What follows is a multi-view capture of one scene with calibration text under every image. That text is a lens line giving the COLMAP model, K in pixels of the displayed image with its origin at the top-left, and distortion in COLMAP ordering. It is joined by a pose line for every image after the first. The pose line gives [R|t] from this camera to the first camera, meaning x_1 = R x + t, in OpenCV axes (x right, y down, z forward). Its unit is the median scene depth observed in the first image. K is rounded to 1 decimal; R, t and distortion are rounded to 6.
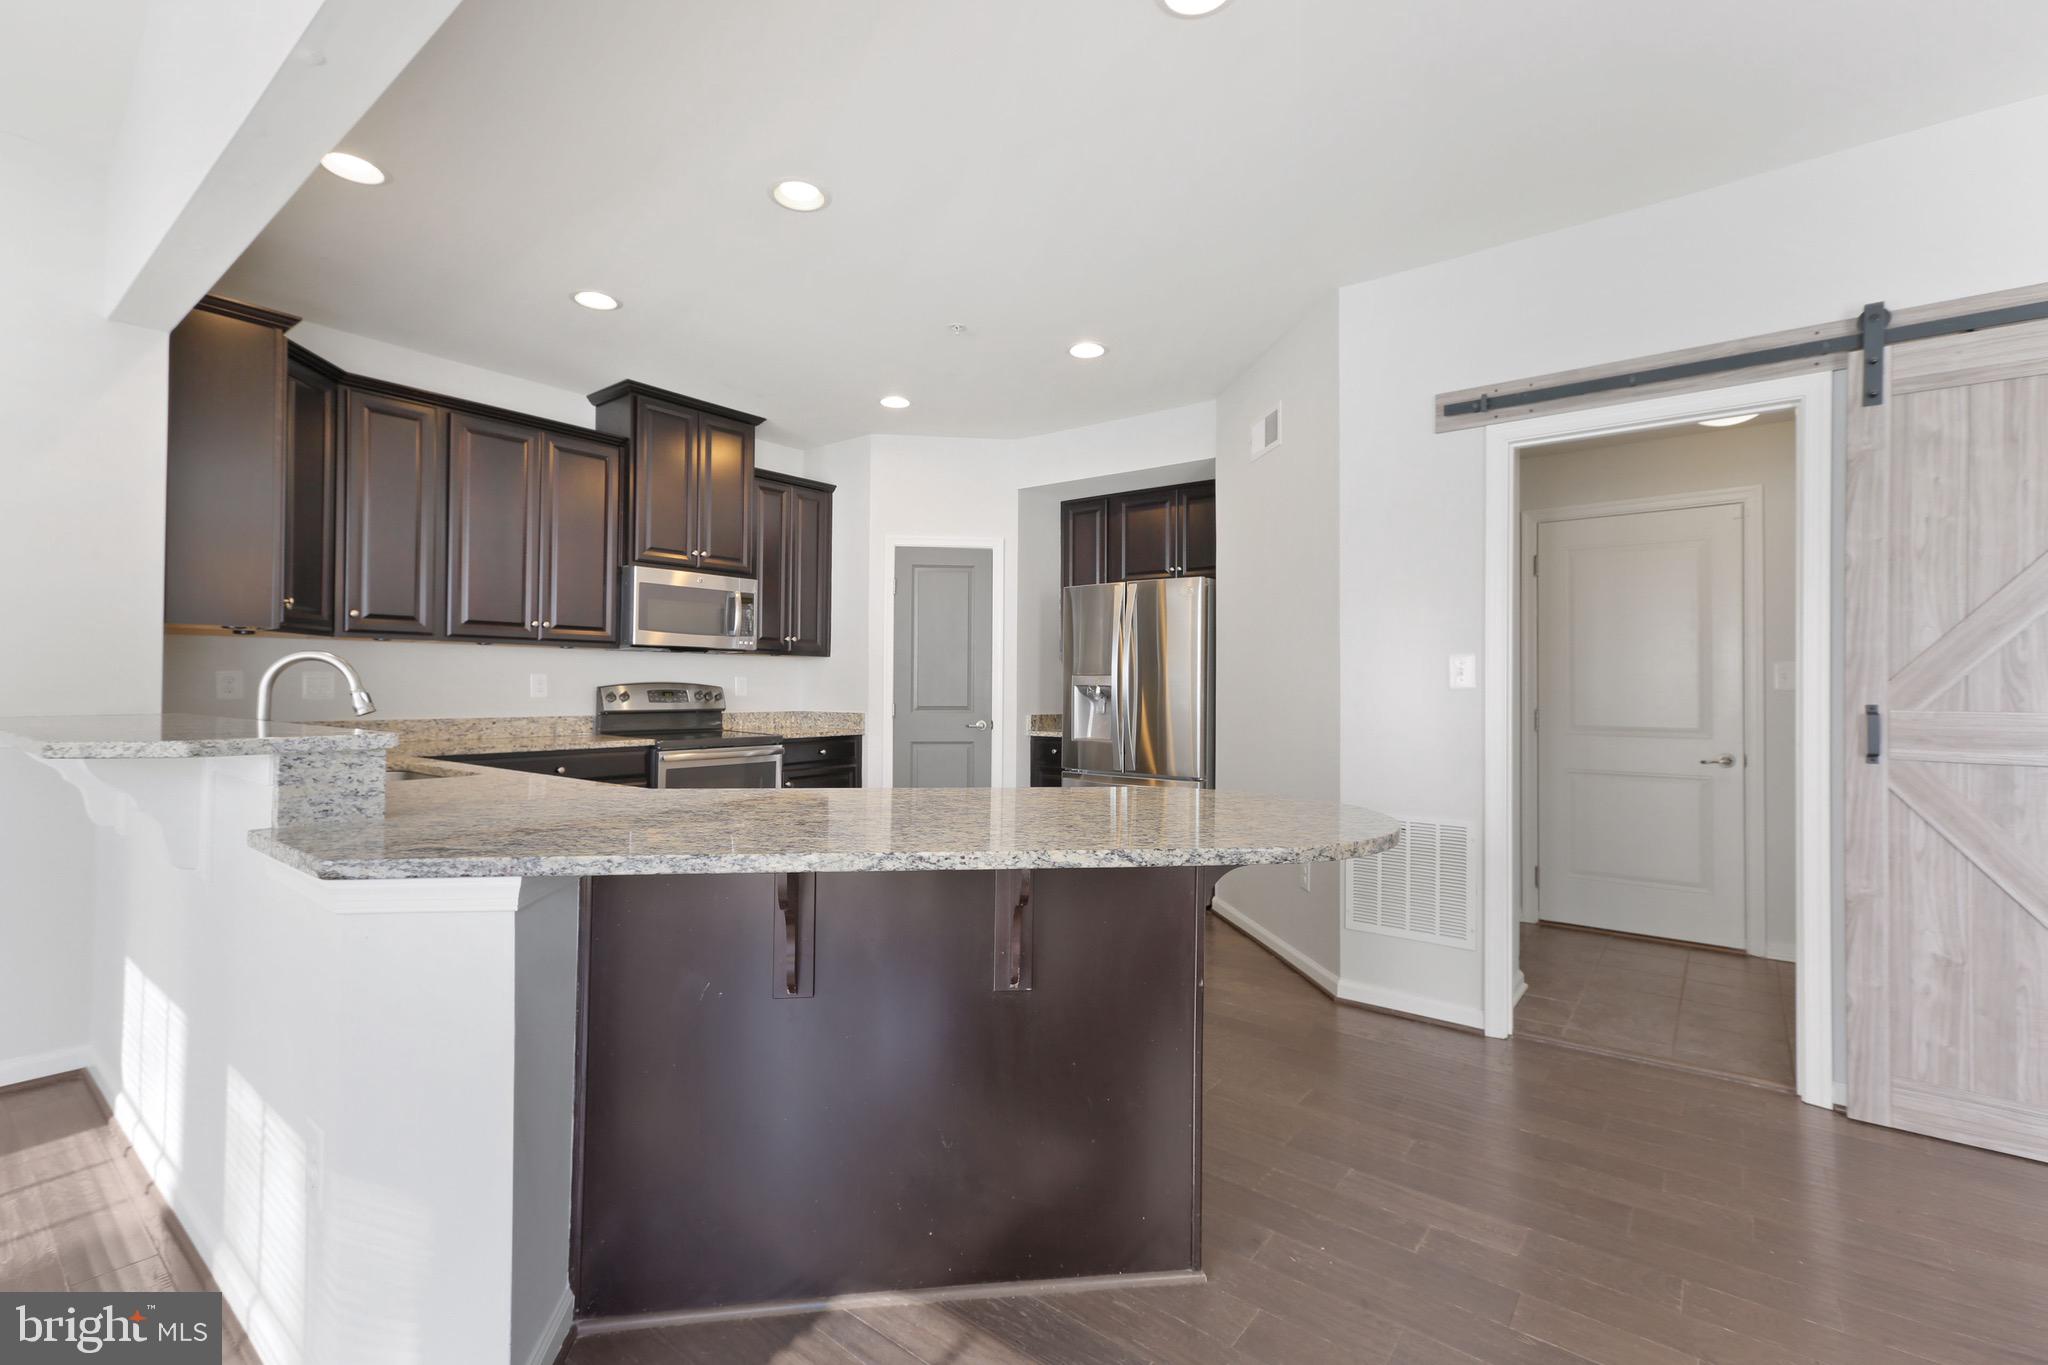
lens RADIAL K [[912.7, 0, 1016.2], [0, 912.7, 673.6], [0, 0, 1]] dist [0.002200, 0.000293]
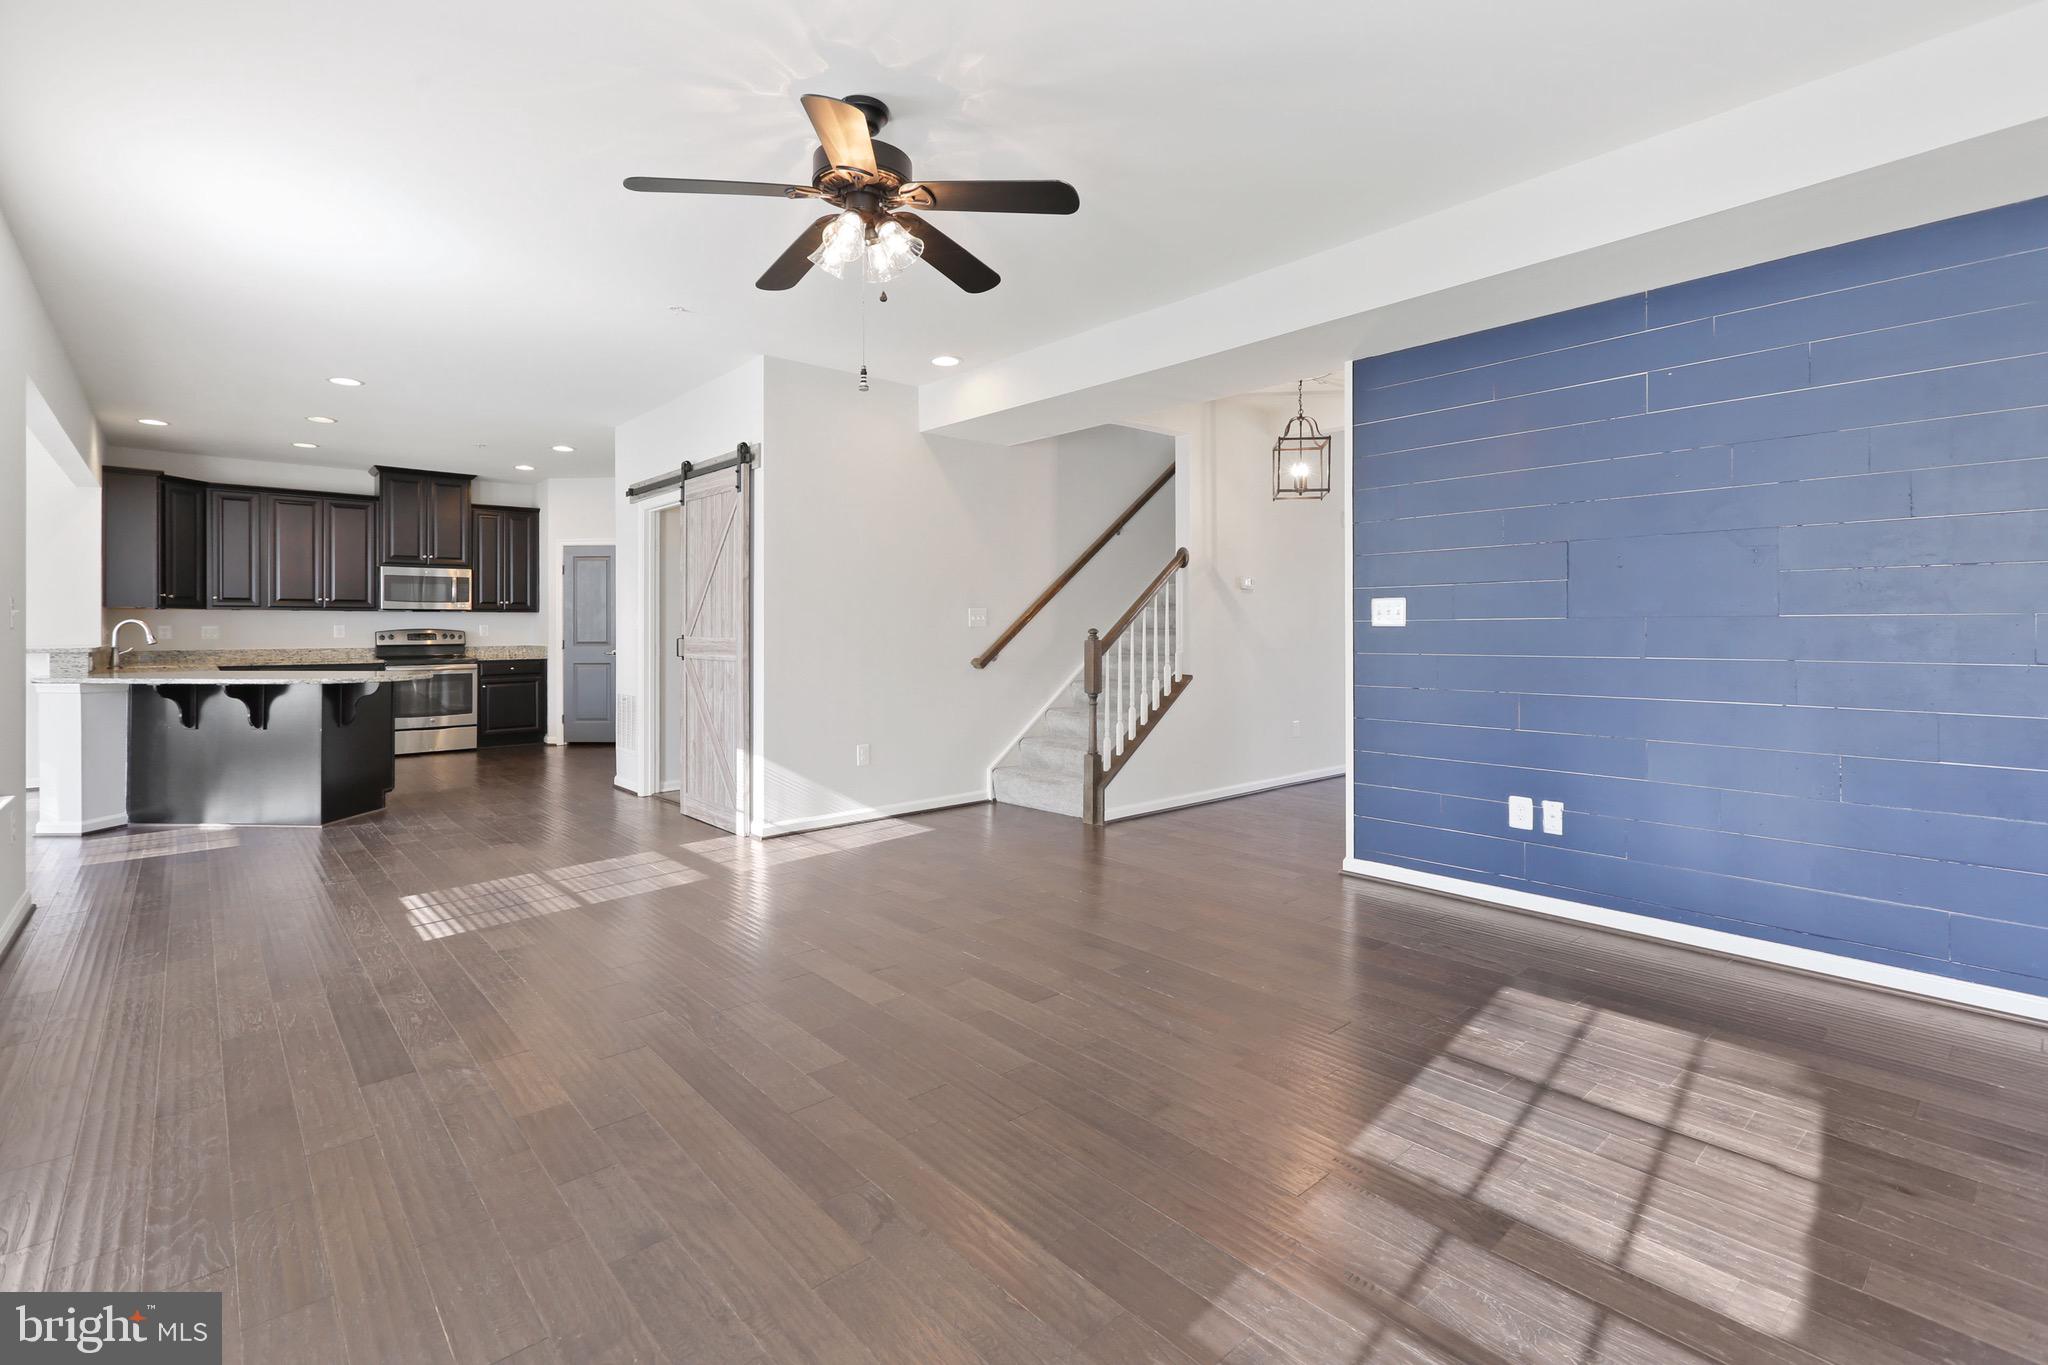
lens RADIAL K [[925.3, 0, 1030.9], [0, 925.3, 627.5], [0, 0, 1]] dist [0.000344, 0.000611]
pose [[0.986689, -0.009803, -0.162321, 1.149102], [0.012092, 0.999841, 0.013119, -0.002740], [0.162167, -0.014907, 0.986651, -0.616566]]
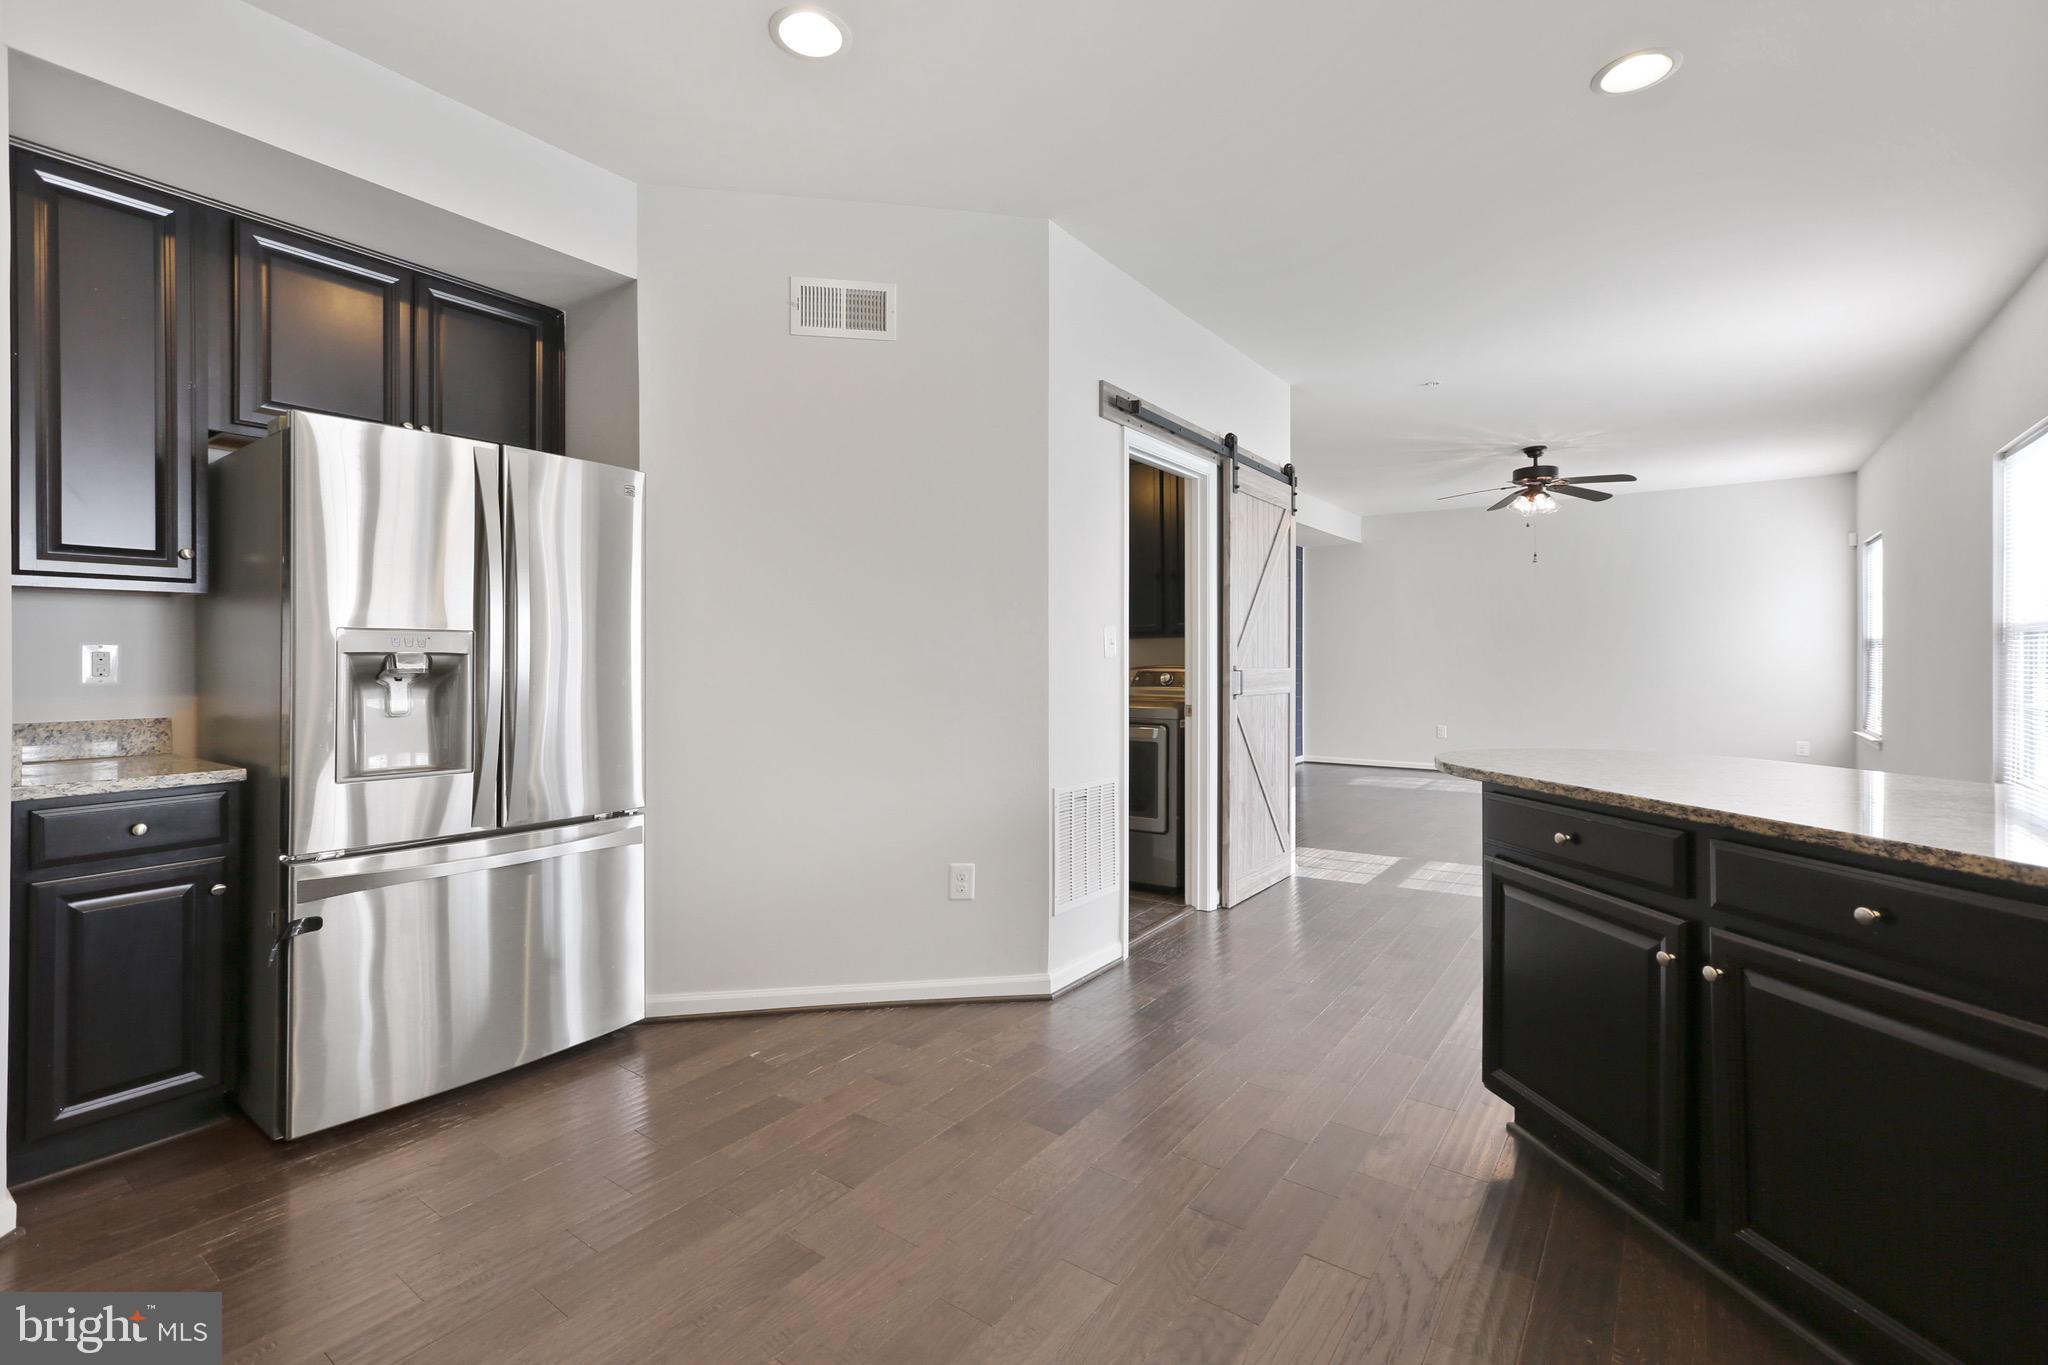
lens RADIAL K [[949.1, 0, 1022.4], [0, 949.1, 664.2], [0, 0, 1]] dist [-0.000388, 0.000039]
pose [[-0.068046, -0.012520, 0.997604, -0.433522], [-0.015405, 0.999815, 0.011497, 0.008330], [-0.997563, -0.014586, -0.068226, 0.799822]]
